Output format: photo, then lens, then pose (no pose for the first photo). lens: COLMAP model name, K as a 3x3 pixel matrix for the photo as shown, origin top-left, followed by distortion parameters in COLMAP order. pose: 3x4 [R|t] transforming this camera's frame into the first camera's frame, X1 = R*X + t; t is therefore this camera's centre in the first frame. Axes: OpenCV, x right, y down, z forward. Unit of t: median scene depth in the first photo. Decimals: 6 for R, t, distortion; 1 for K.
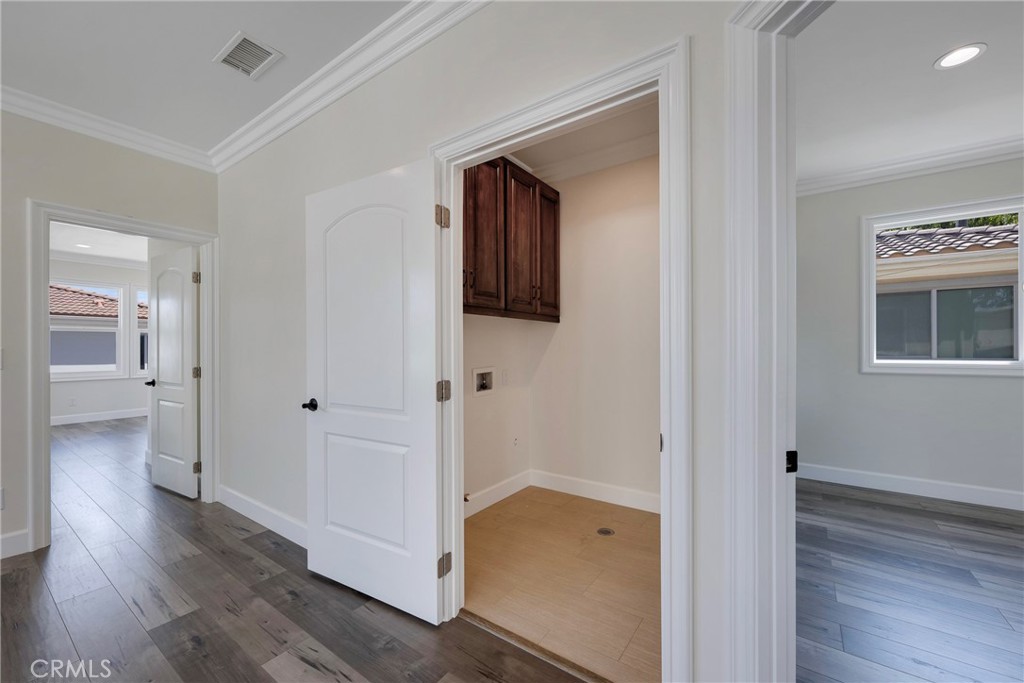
lens RADIAL K [[405.9, 0, 511.1], [0, 405.9, 347.4], [0, 0, 1]] dist [0.000137, -0.001299]
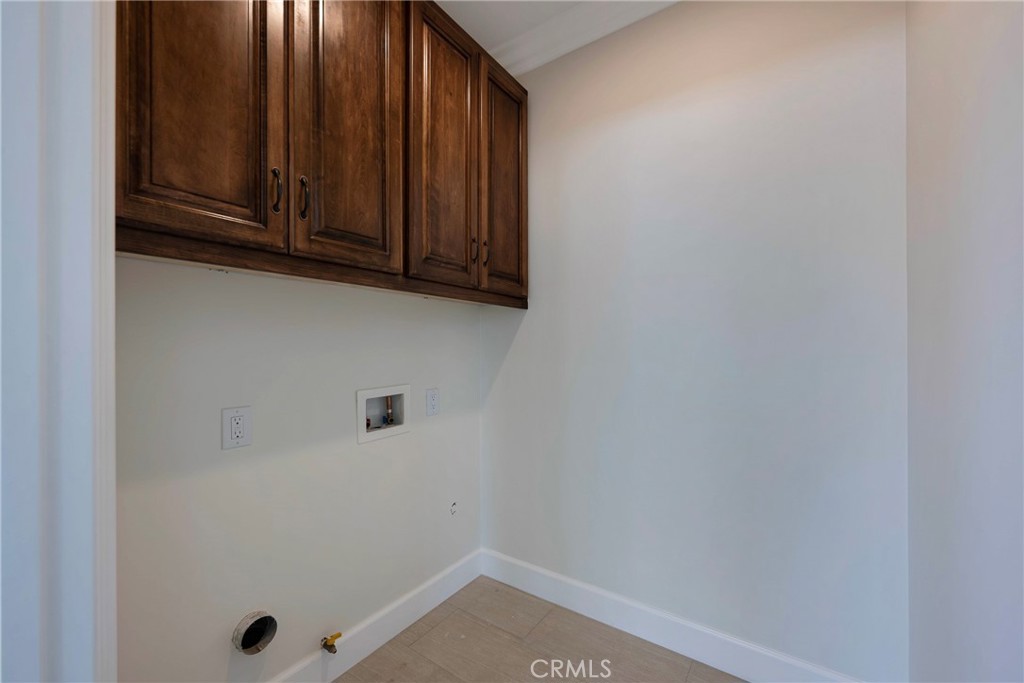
lens RADIAL K [[405.9, 0, 511.1], [0, 405.9, 347.4], [0, 0, 1]] dist [0.000137, -0.001299]
pose [[0.999985, 0.002008, 0.005081, 0.104728], [-0.001994, 0.999994, -0.002690, -0.002900], [-0.005087, 0.002680, 0.999983, 0.458011]]
